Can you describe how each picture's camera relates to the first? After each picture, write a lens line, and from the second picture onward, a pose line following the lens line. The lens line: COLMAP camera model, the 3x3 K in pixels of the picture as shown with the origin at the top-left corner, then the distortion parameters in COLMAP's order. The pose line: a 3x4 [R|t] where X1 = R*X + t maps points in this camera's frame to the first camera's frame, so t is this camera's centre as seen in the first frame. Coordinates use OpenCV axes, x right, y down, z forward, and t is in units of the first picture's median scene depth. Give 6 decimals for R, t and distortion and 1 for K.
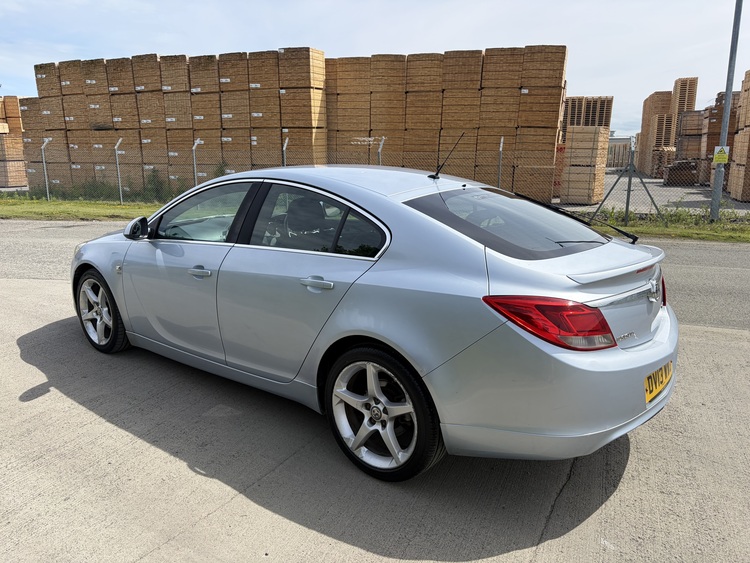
lens RADIAL K [[571.5, 0, 370.2], [0, 571.5, 283.7], [0, 0, 1]] dist [0.025142, -0.012366]
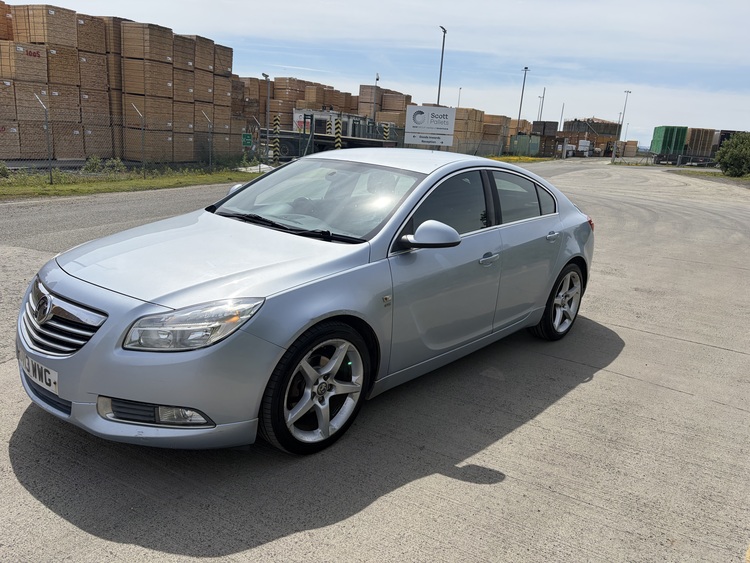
lens RADIAL K [[571.5, 0, 370.2], [0, 571.5, 283.7], [0, 0, 1]] dist [0.025142, -0.012366]
pose [[0.058916, -0.249563, 0.966565, -1.361066], [0.153870, 0.958946, 0.238217, -0.264890], [-0.986333, 0.134690, 0.094897, 1.134190]]
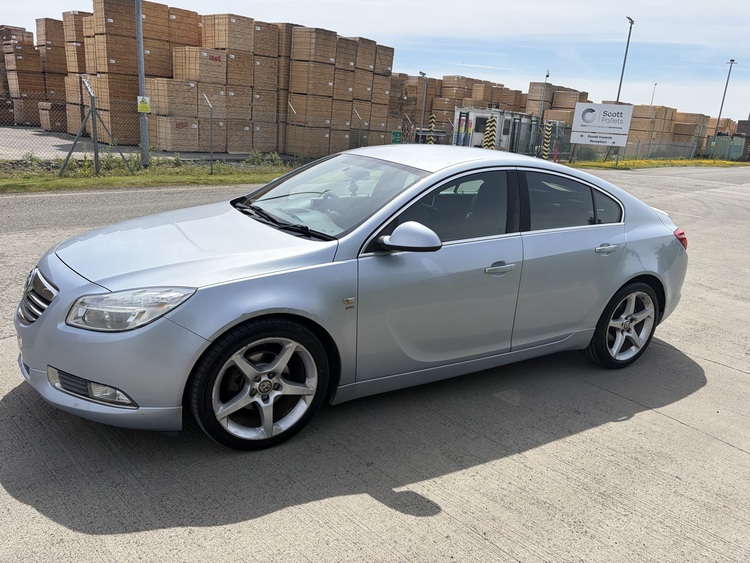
lens RADIAL K [[570.1, 0, 375.0], [0, 570.1, 281.5], [0, 0, 1]] dist [0.033826, -0.031618]
pose [[0.342308, -0.231738, 0.910562, -1.253967], [0.133133, 0.971293, 0.197145, -0.216600], [-0.930108, 0.053741, 0.363334, 0.858935]]
